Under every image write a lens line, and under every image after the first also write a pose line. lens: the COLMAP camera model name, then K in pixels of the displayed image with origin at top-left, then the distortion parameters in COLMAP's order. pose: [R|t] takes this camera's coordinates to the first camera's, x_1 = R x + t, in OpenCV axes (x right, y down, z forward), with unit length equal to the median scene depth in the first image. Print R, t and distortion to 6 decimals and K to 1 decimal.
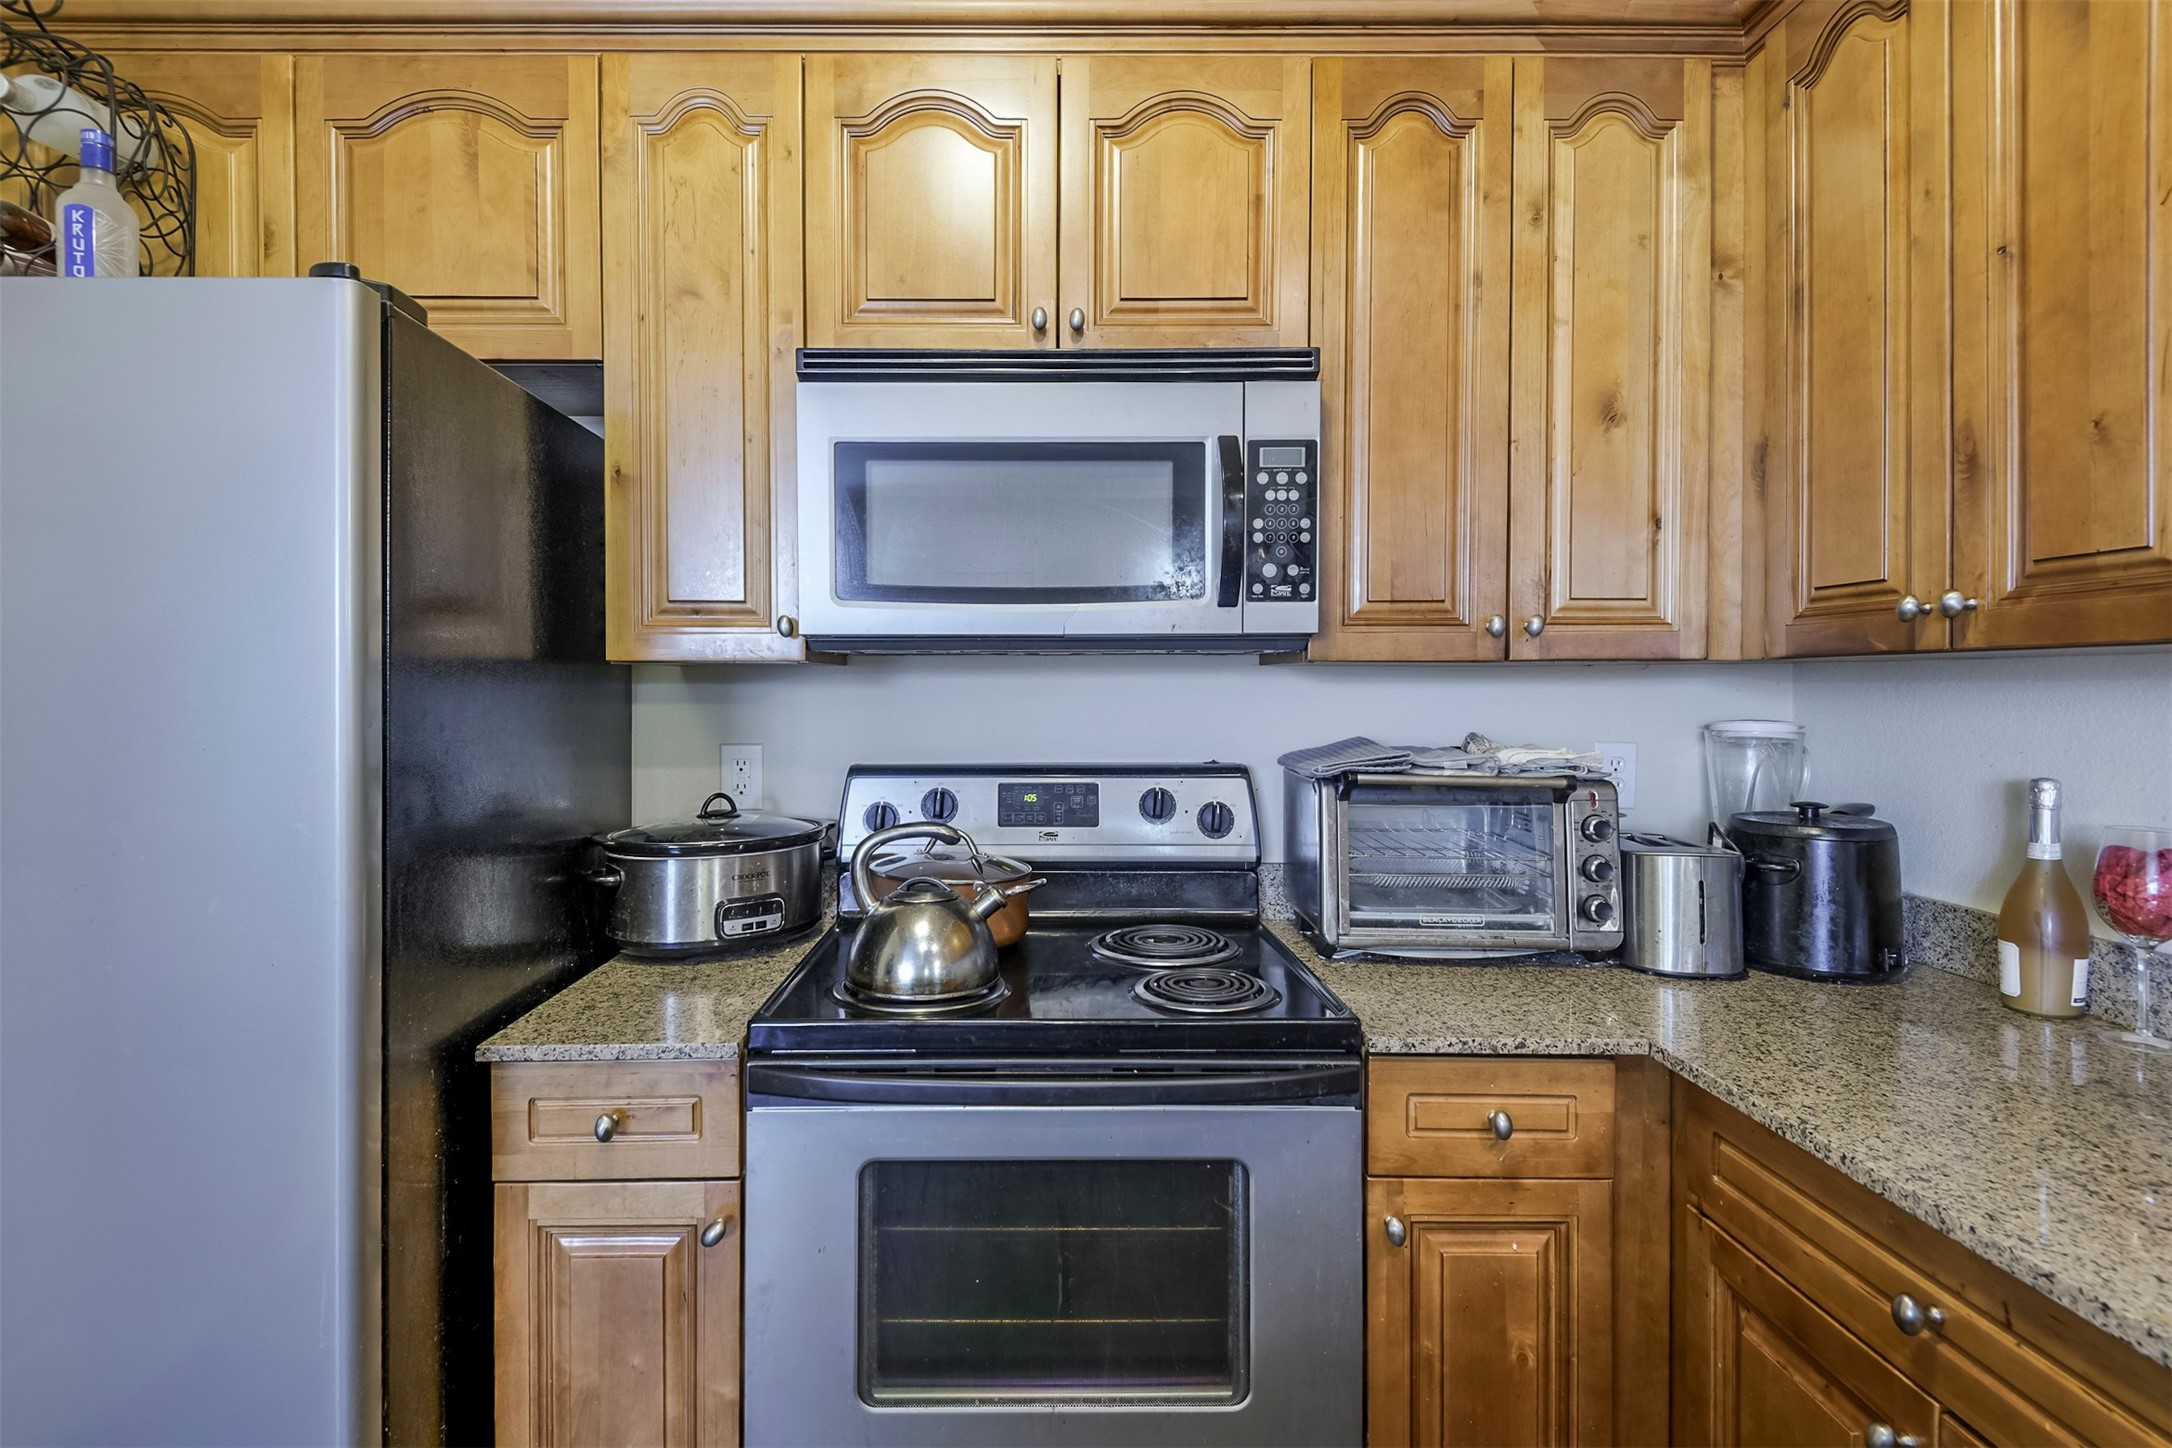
lens RADIAL K [[1007.6, 0, 1042.2], [0, 1007.6, 696.8], [0, 0, 1]] dist [0.026172, -0.018527]
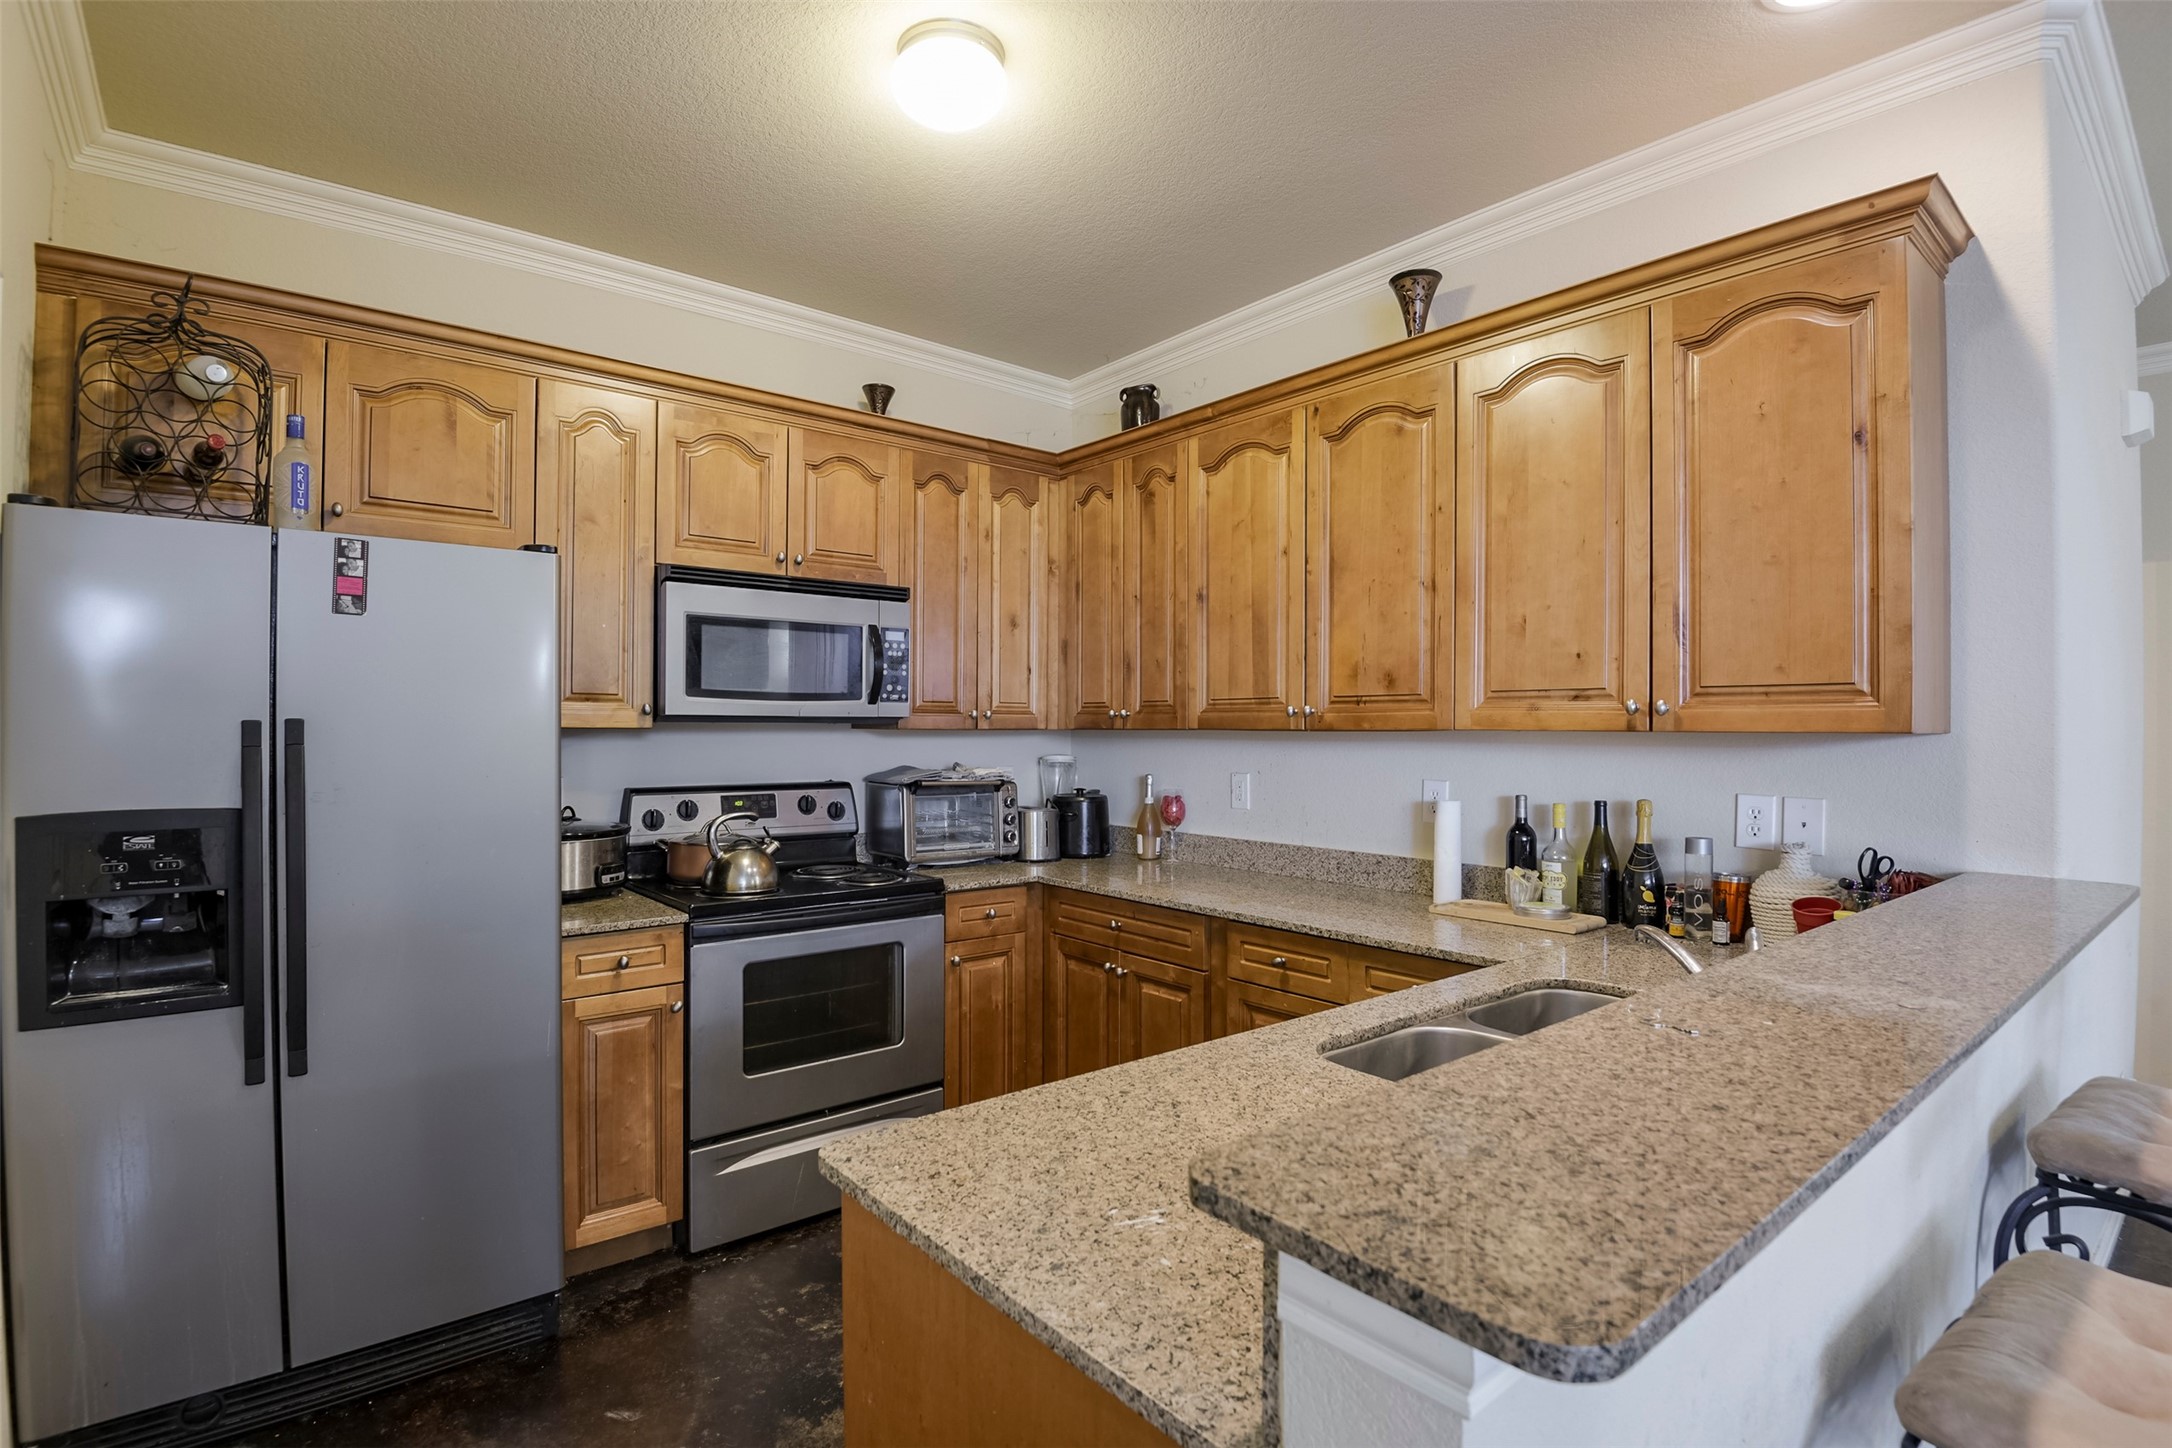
lens RADIAL K [[1028.9, 0, 1082.0], [0, 1028.9, 731.9], [0, 0, 1]] dist [-0.000692, -0.026136]
pose [[0.775739, 0.002898, 0.631047, -0.810507], [0.002145, 0.999972, -0.007228, -0.013569], [-0.631050, 0.006961, 0.775711, -0.930536]]
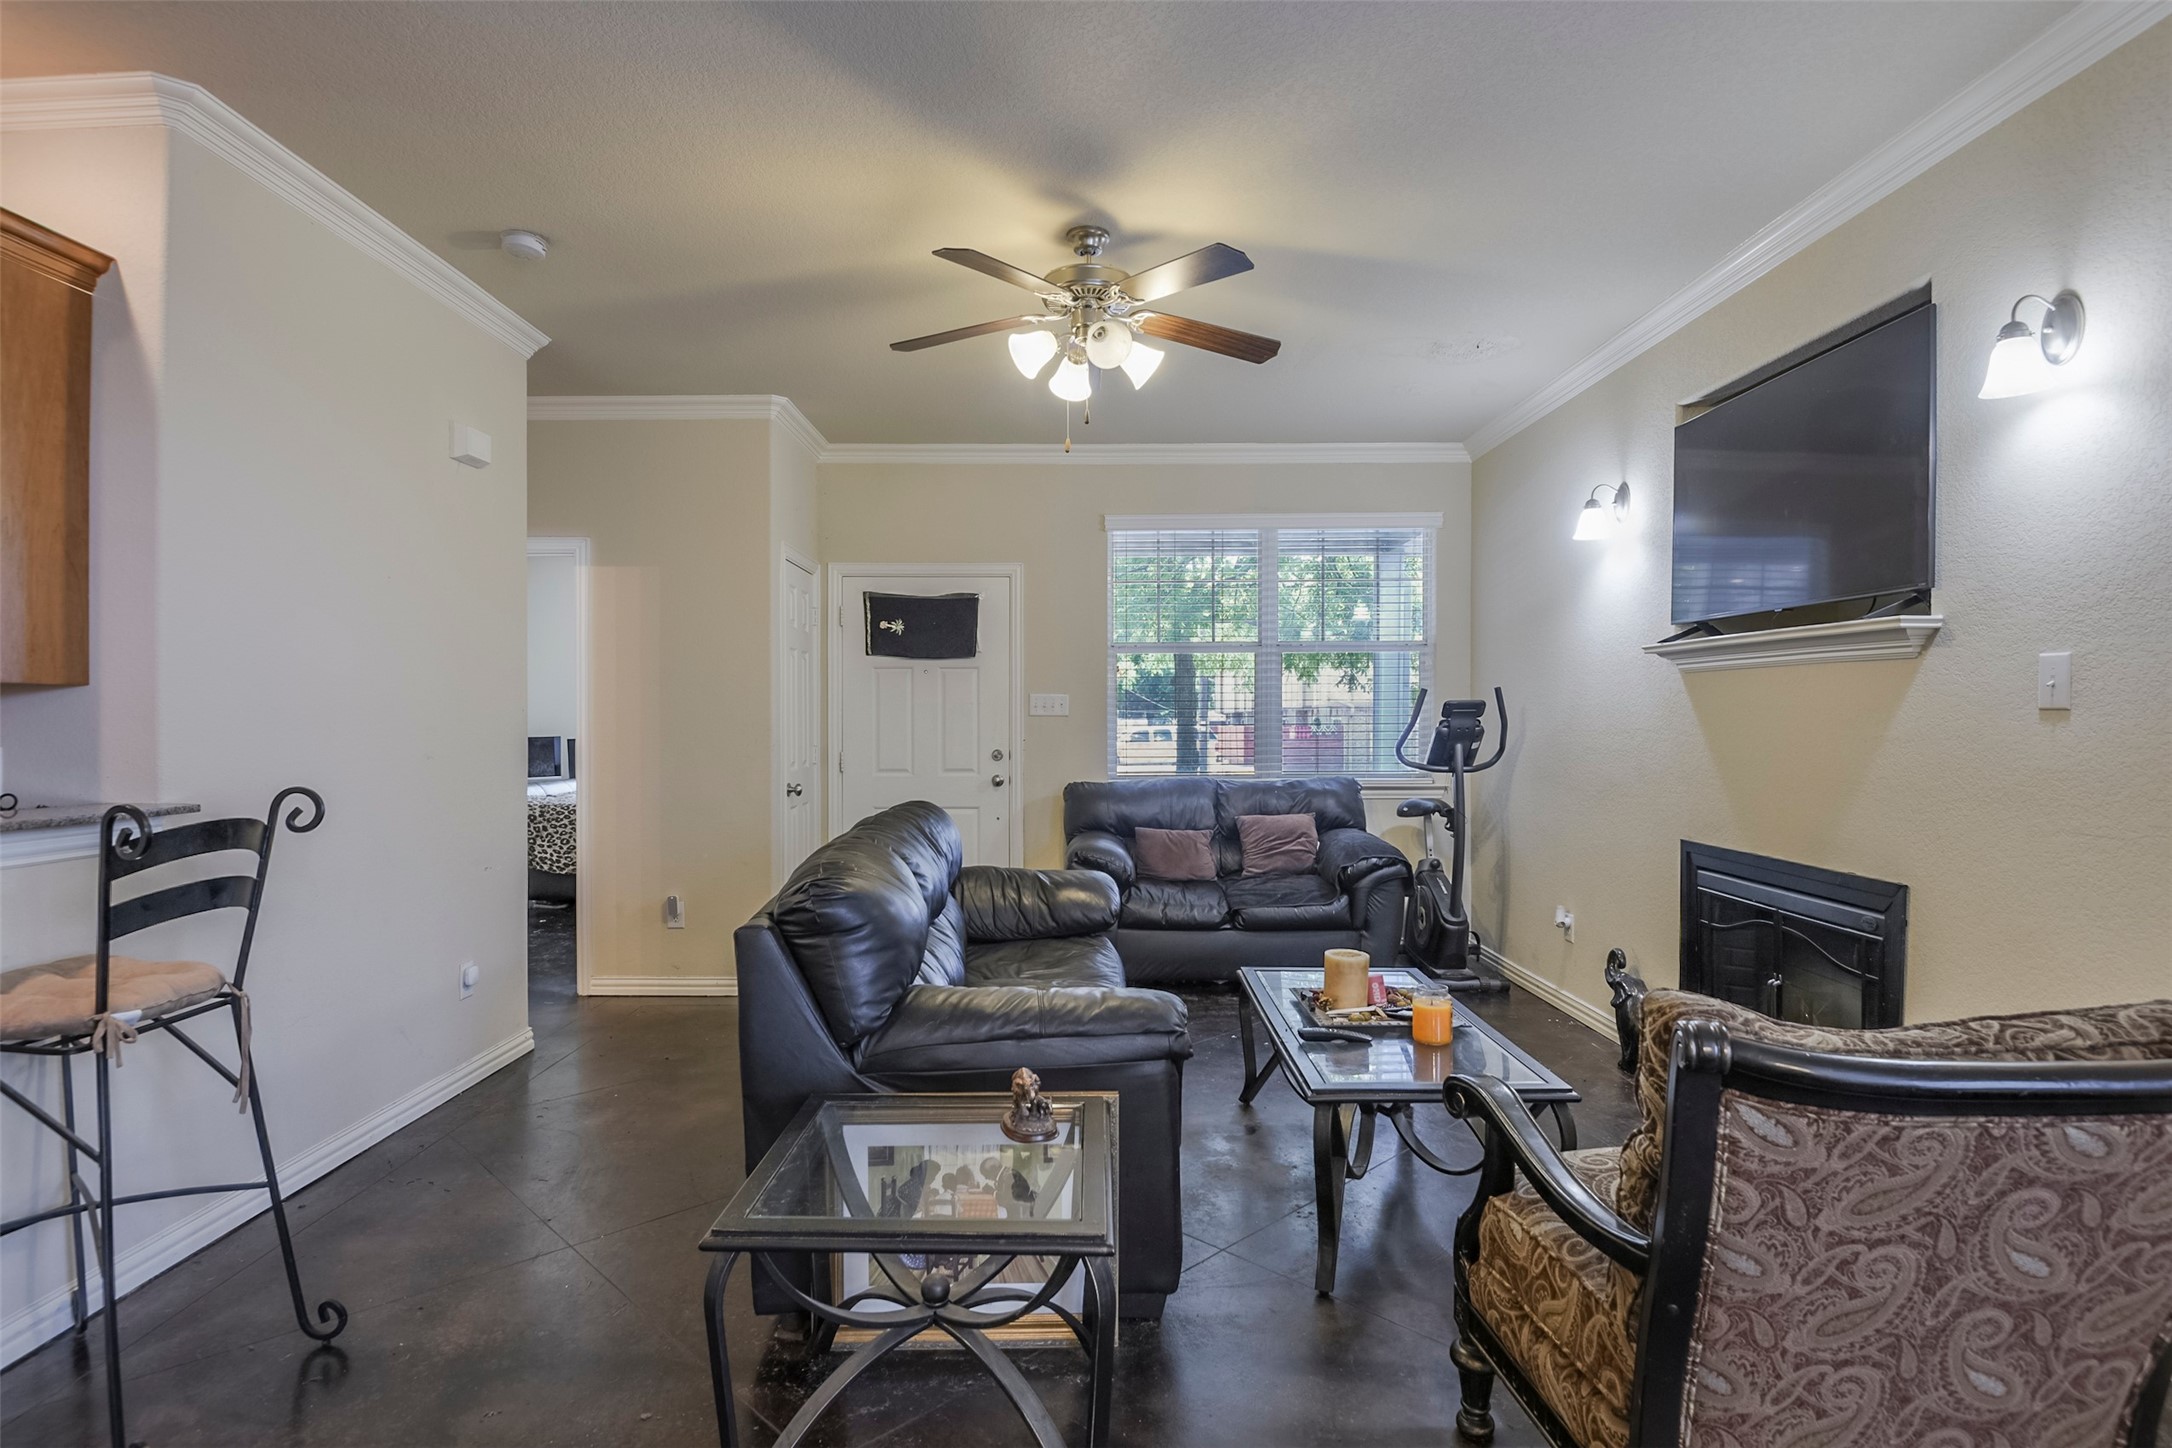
lens RADIAL K [[1111.8, 0, 1066.6], [0, 1111.8, 726.8], [0, 0, 1]] dist [0.001780, -0.028474]
pose [[0.010512, -0.009063, 0.999904, -0.725280], [0.011158, 0.999898, 0.008946, 0.046037], [-0.999882, 0.011062, 0.010612, -2.116478]]
